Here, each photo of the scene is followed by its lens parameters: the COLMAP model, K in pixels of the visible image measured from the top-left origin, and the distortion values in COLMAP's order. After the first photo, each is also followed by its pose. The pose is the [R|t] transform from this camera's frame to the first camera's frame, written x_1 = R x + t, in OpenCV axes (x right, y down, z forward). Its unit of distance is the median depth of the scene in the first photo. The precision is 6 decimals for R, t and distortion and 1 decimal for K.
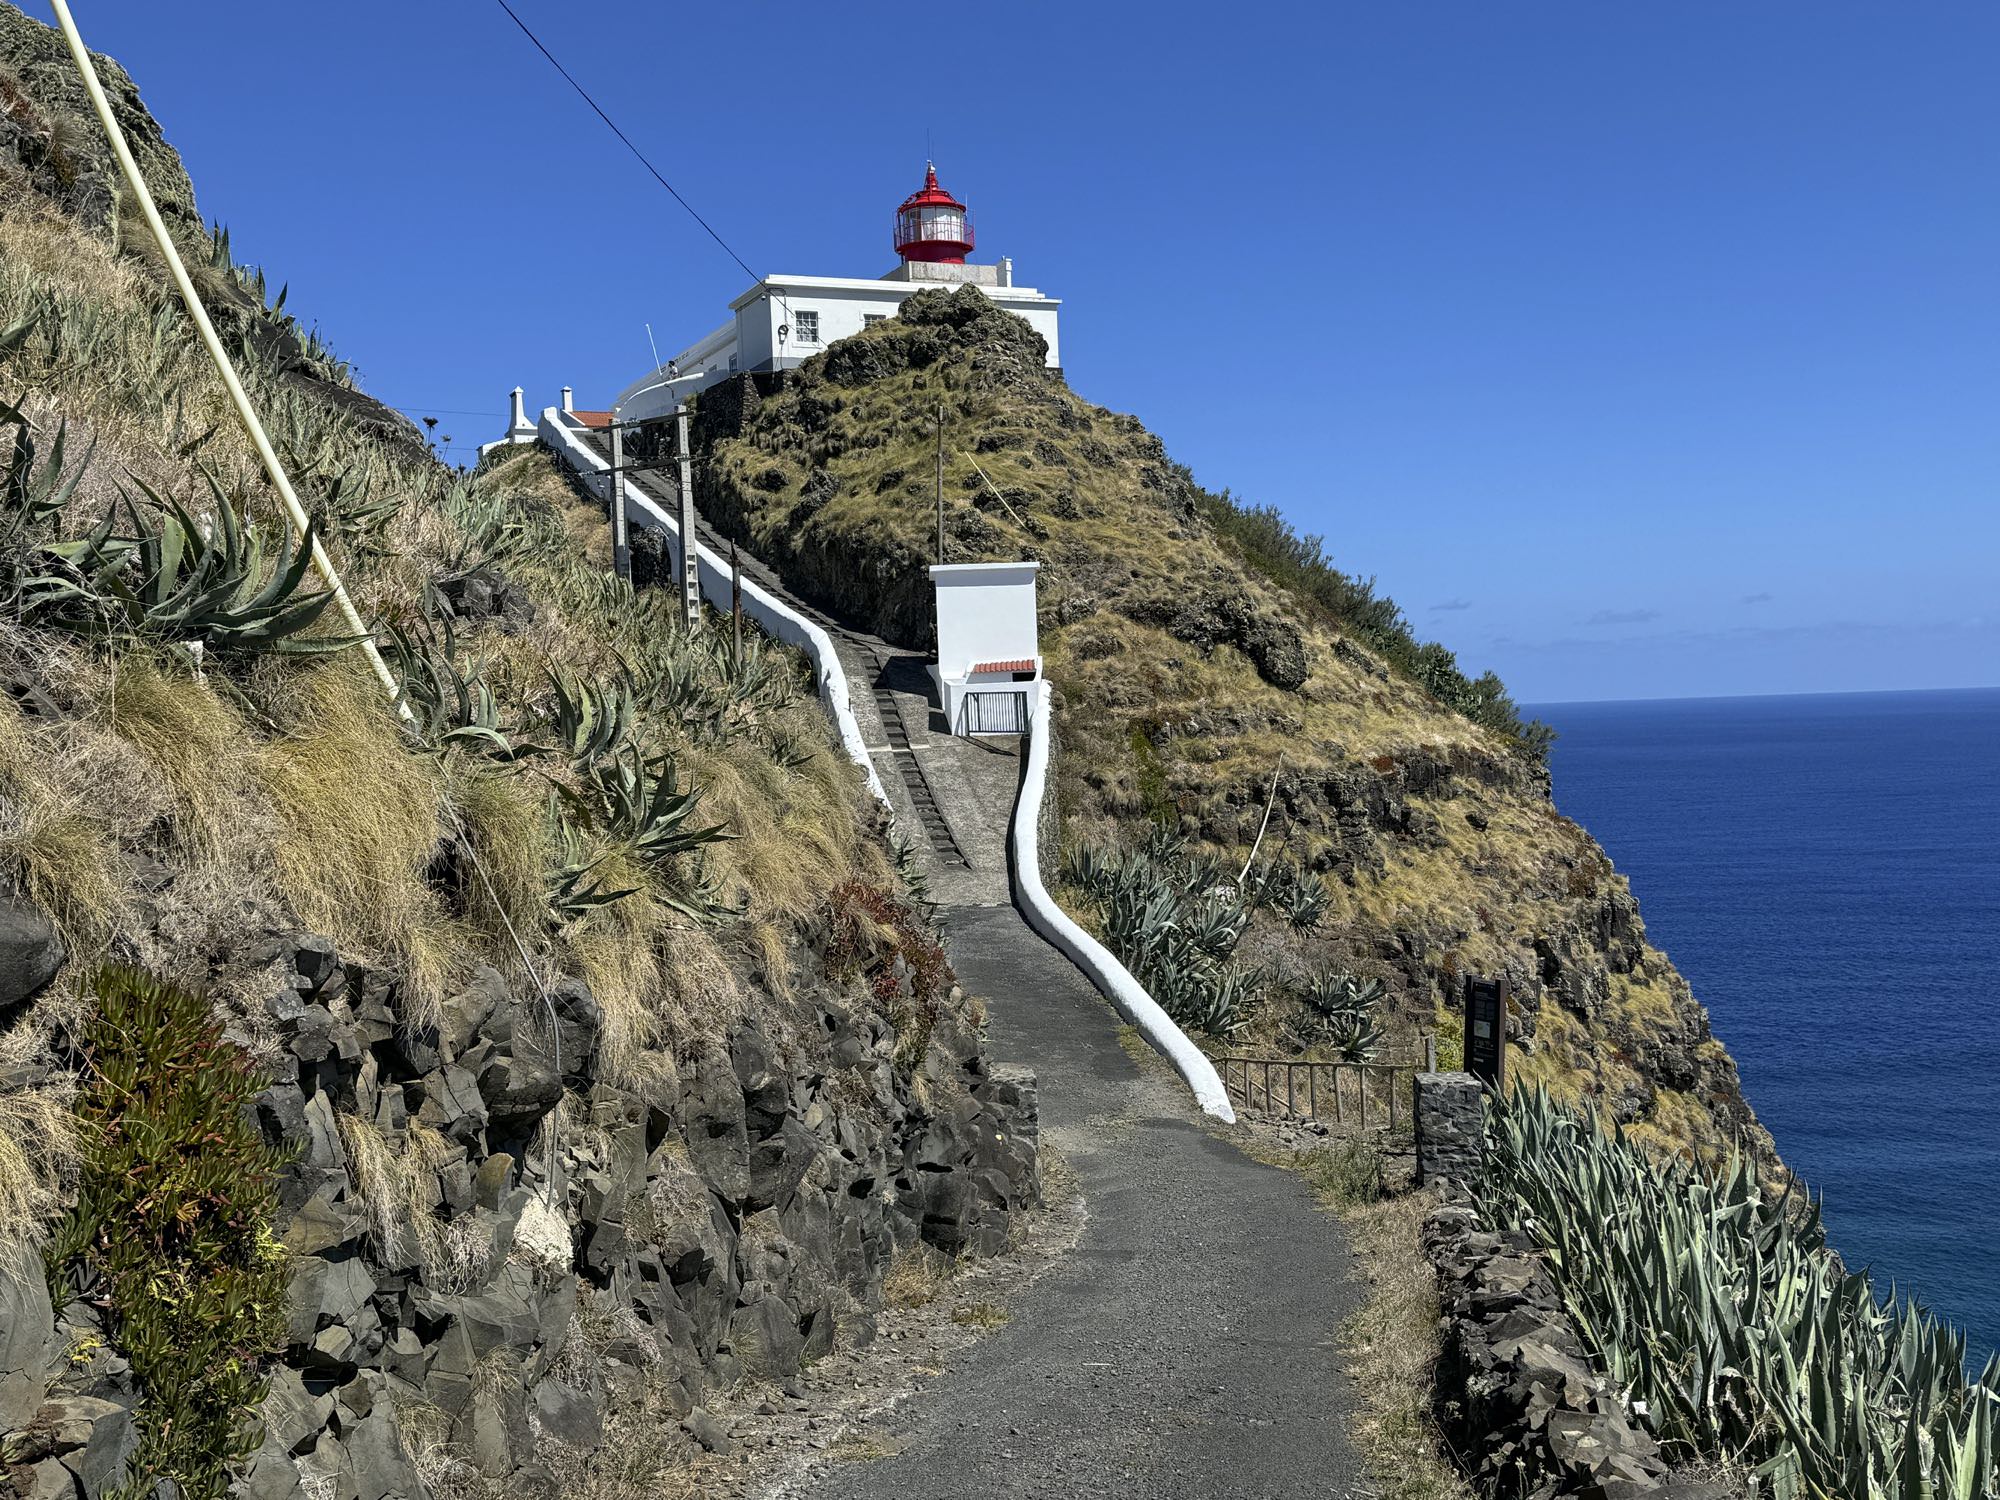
lens RADIAL K [[2107.4, 0, 995.1], [0, 2107.4, 753.4], [0, 0, 1]] dist [0.132244, 0.000000]
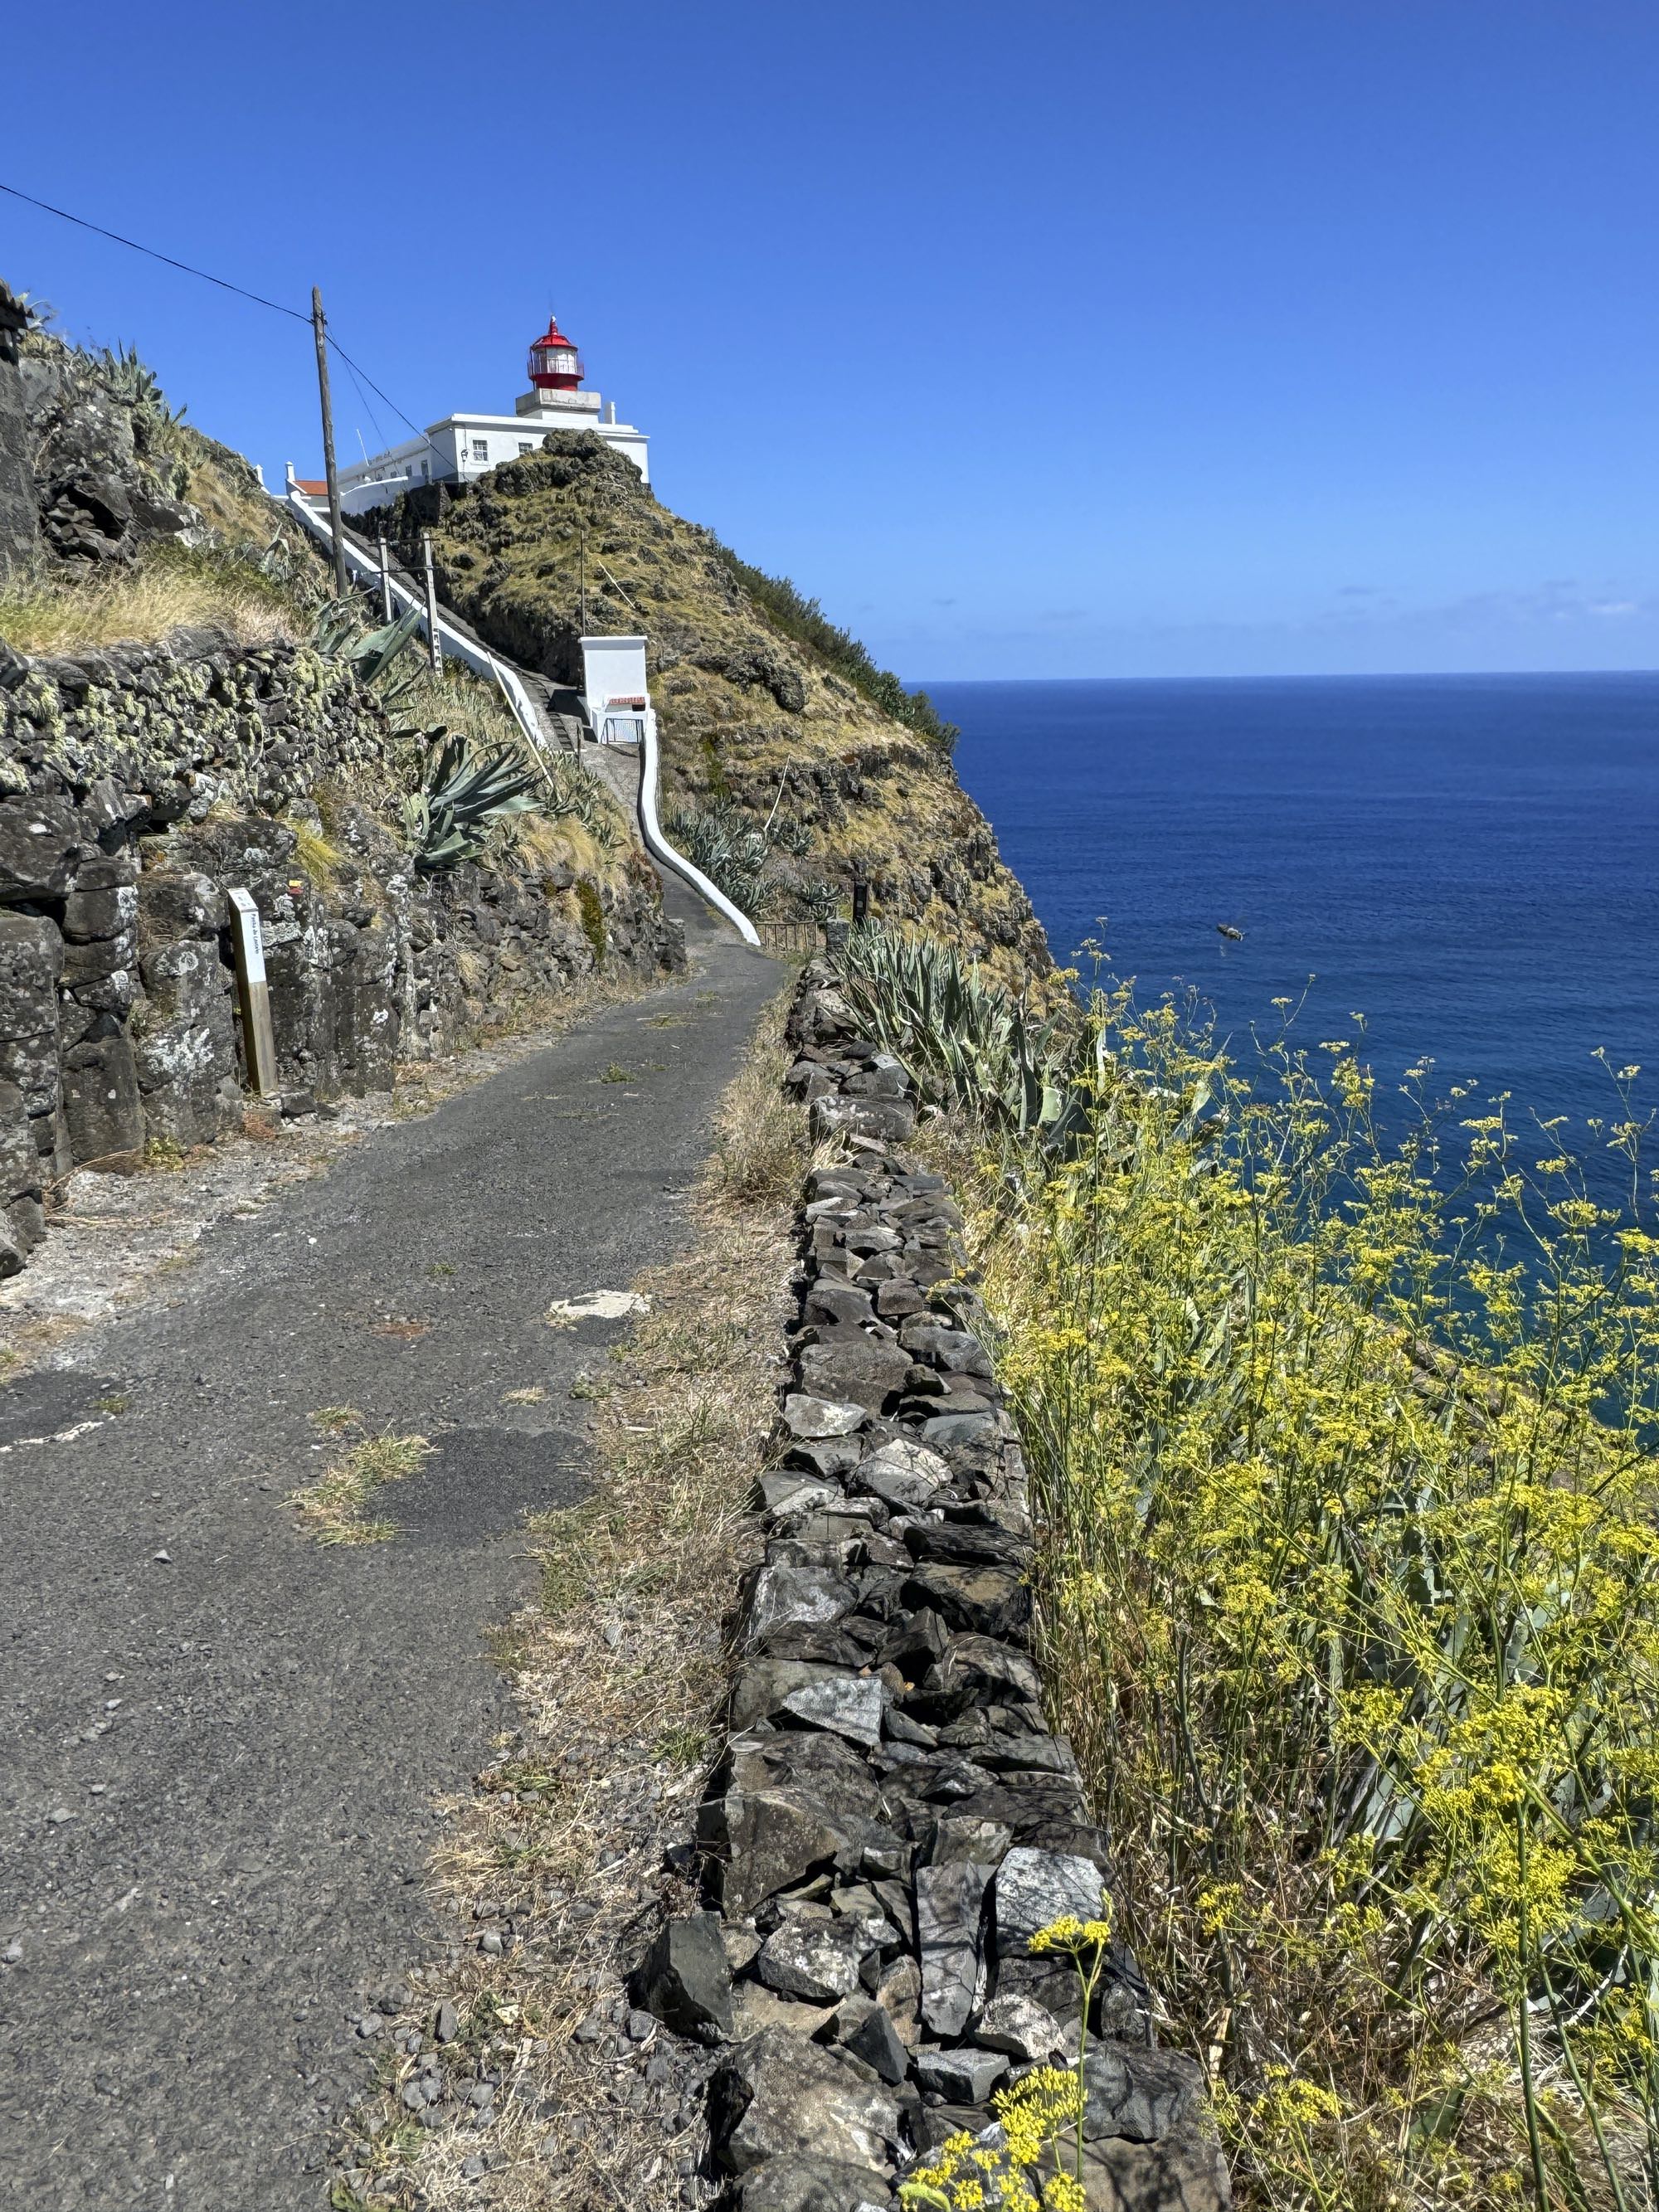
lens RADIAL K [[1603.3, 0, 833.0], [0, 1603.3, 1107.9], [0, 0, 1]] dist [-0.000307, -0.000270]
pose [[0.987896, -0.022371, 0.153495, -0.032466], [-0.015208, 0.970810, 0.239368, -0.030152], [-0.154369, -0.238805, 0.958719, -0.294771]]
